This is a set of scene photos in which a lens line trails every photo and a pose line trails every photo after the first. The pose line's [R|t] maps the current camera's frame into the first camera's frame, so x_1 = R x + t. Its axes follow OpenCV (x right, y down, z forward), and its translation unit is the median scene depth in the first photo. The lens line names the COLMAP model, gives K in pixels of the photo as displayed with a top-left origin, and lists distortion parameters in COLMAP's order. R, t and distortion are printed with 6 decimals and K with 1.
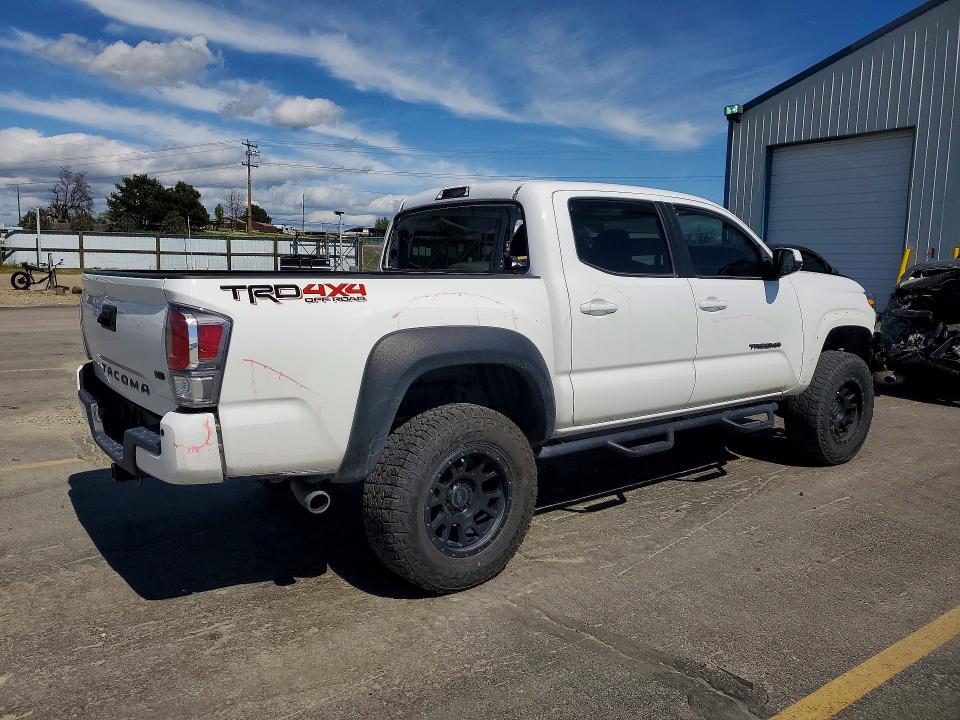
lens RADIAL K [[733.6, 0, 473.8], [0, 733.6, 365.9], [0, 0, 1]] dist [0.019208, -0.006431]
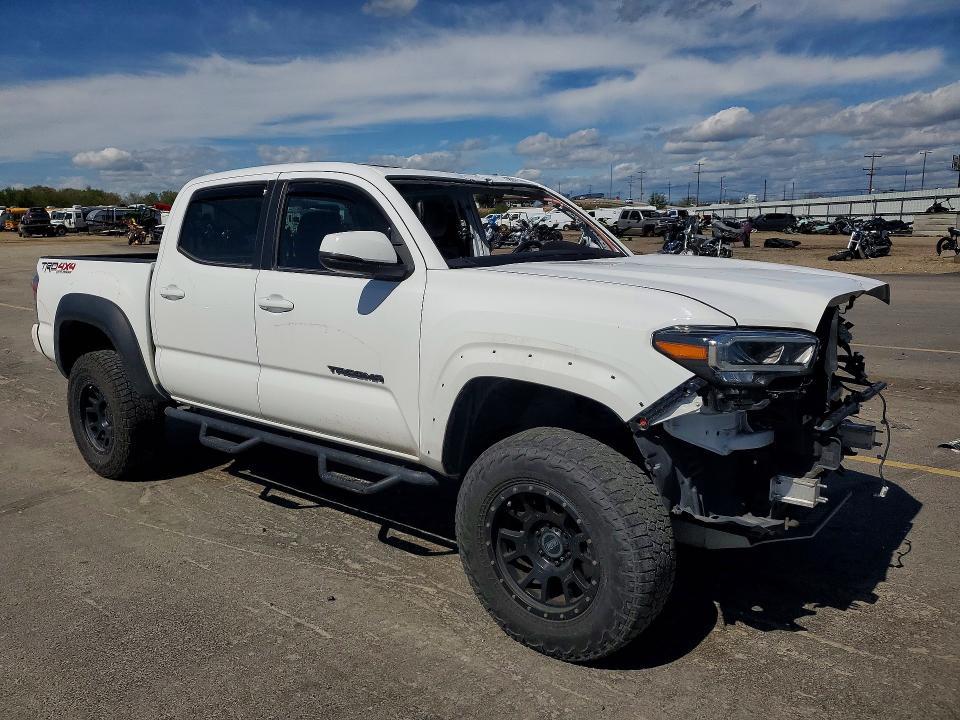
lens RADIAL K [[733.6, 0, 474.5], [0, 733.6, 355.2], [0, 0, 1]] dist [0.019208, -0.006431]
pose [[0.258929, 0.154933, -0.953390, 1.104196], [-0.119241, 0.984629, 0.127625, -0.149385], [0.958508, 0.080637, 0.273423, 0.934949]]
